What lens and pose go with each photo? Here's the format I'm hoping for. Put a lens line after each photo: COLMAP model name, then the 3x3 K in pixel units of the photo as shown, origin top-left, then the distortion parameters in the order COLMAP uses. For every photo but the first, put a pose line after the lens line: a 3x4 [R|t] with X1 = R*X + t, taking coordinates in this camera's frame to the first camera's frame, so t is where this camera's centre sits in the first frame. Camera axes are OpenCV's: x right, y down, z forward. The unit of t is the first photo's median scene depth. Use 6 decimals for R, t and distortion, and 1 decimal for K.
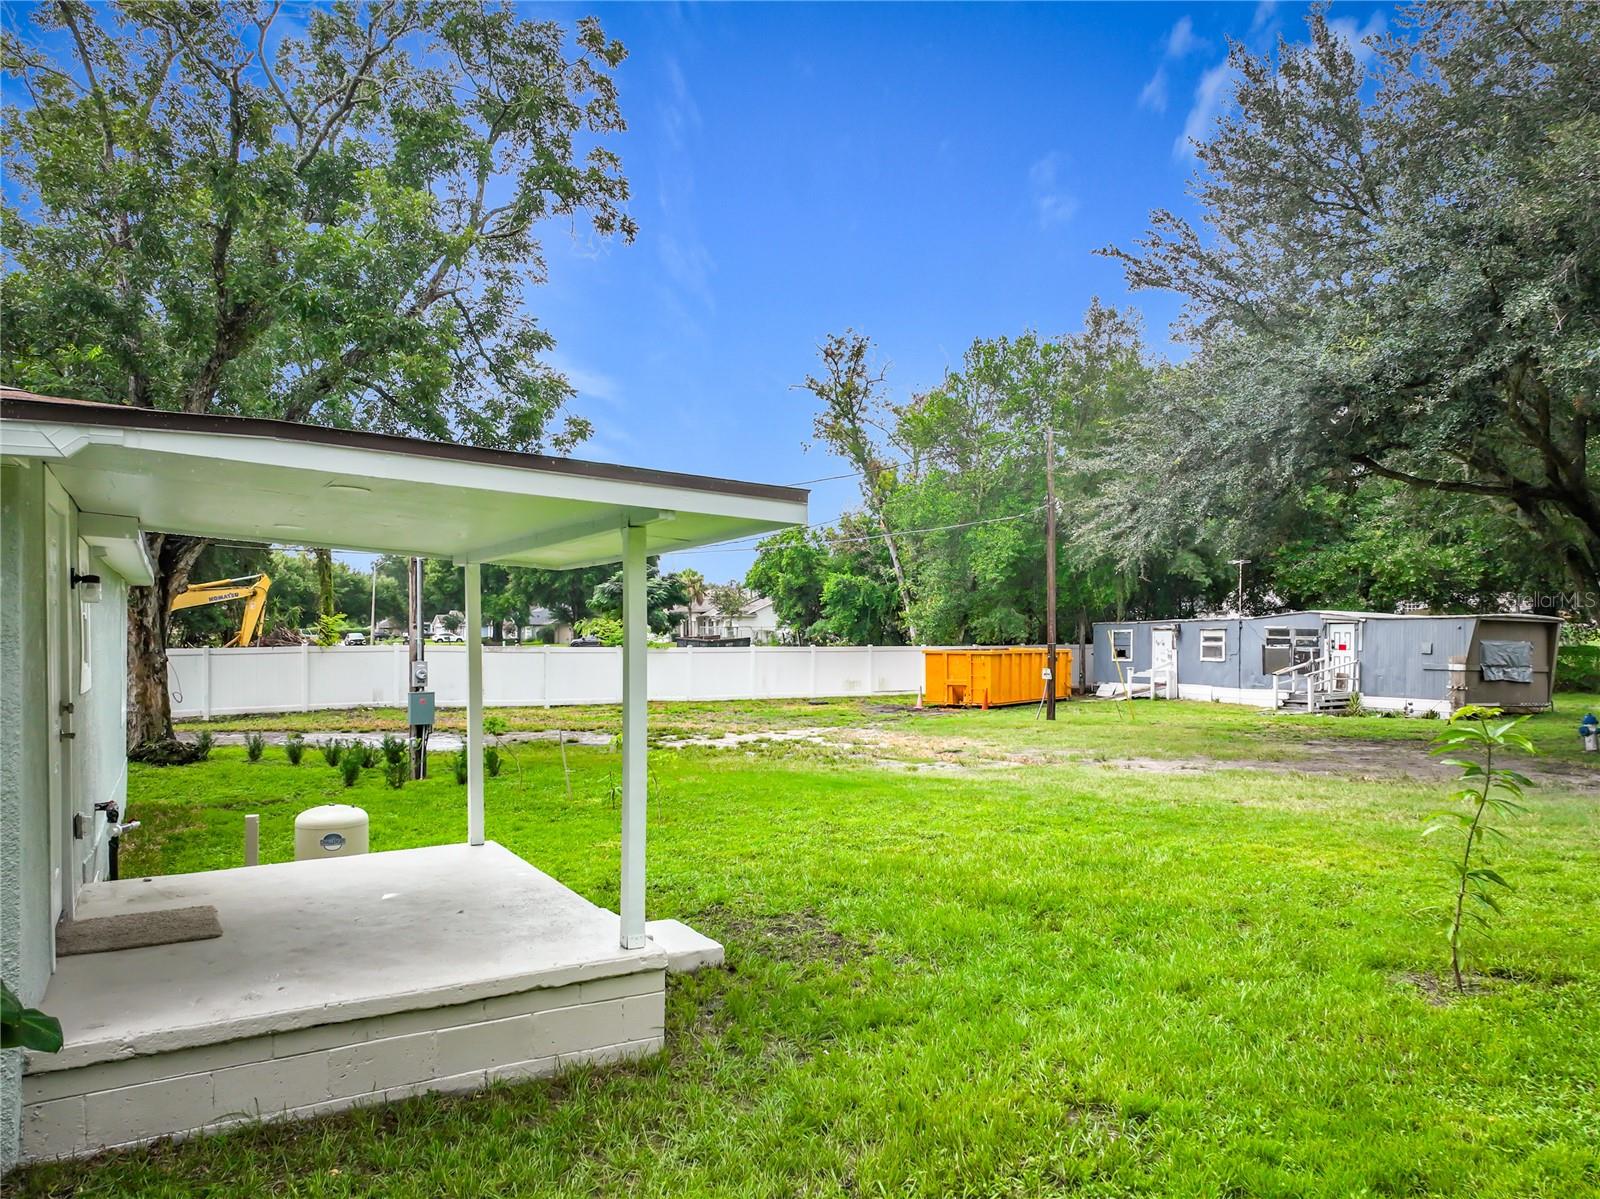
lens RADIAL K [[1133.1, 0, 793.8], [0, 1133.1, 631.6], [0, 0, 1]] dist [0.003439, 0.003577]
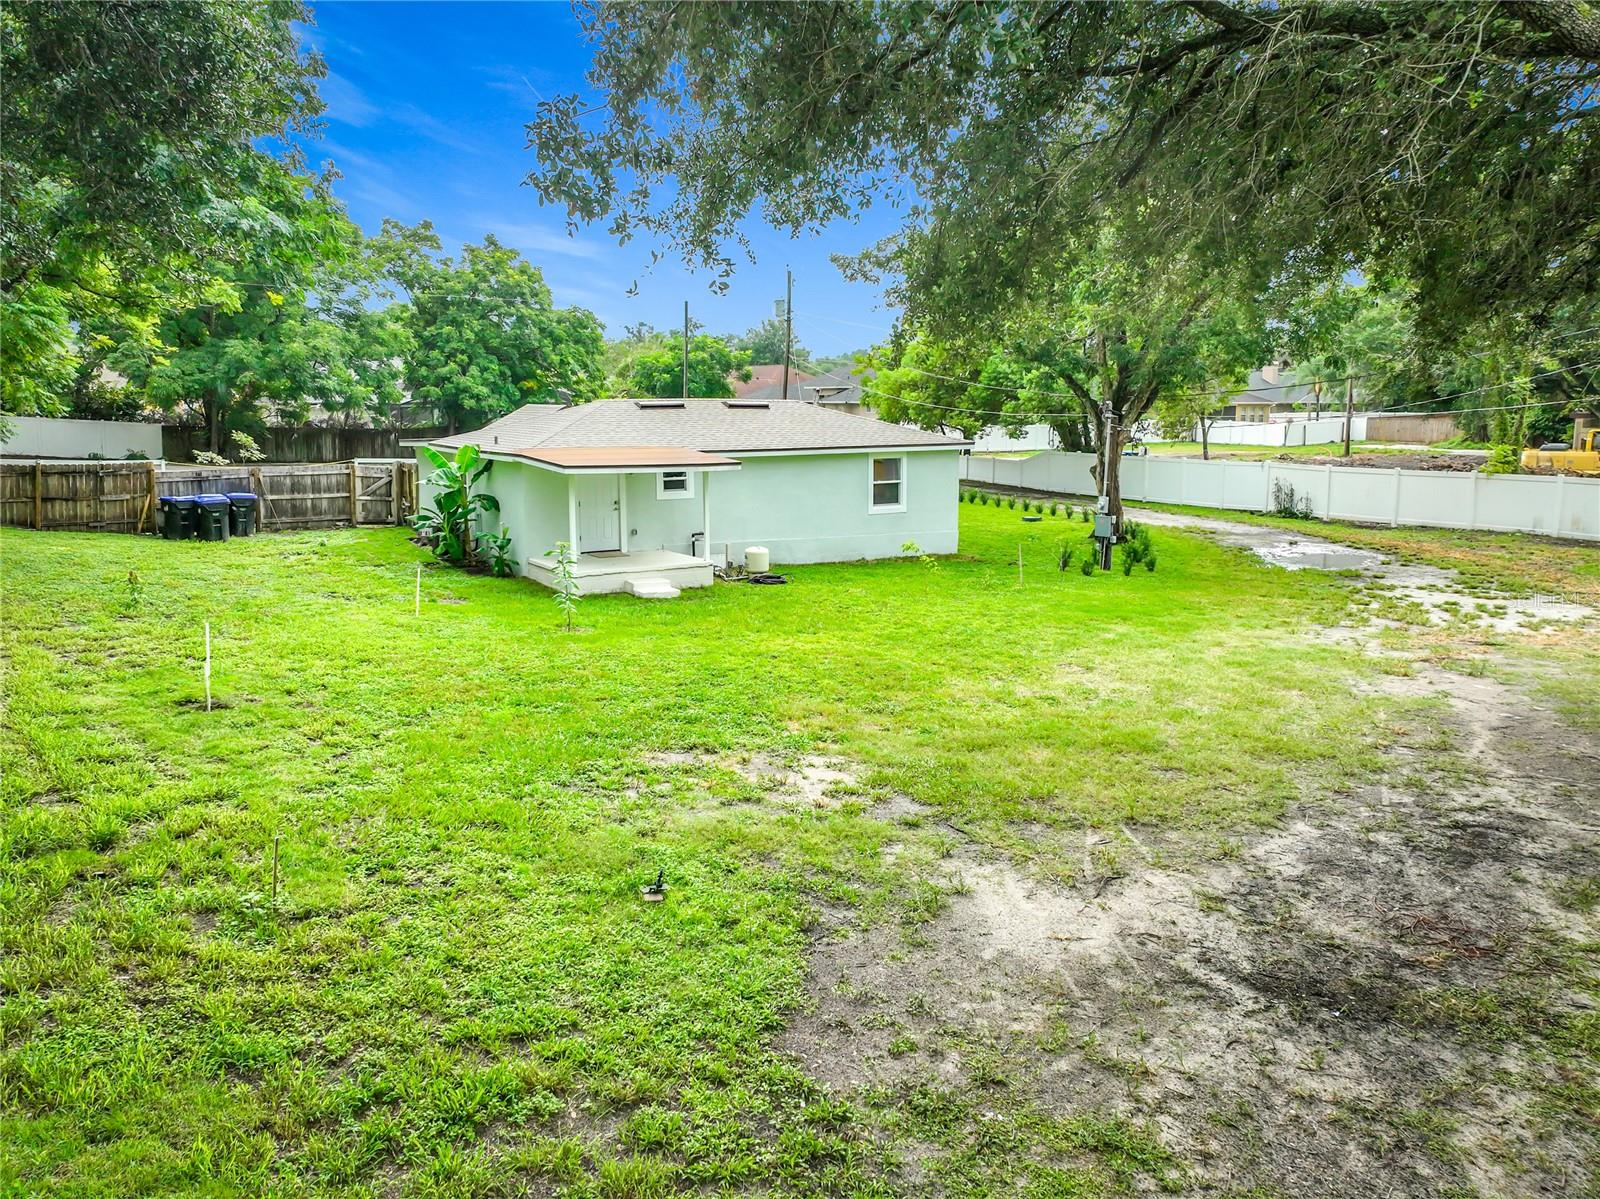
lens RADIAL K [[1155.5, 0, 802.1], [0, 1155.5, 547.5], [0, 0, 1]] dist [0.005617, -0.000797]
pose [[0.057847, 0.130767, -0.989724, 1.161001], [-0.003739, 0.991406, 0.130770, -0.105134], [0.998318, -0.003864, 0.057838, 0.445532]]
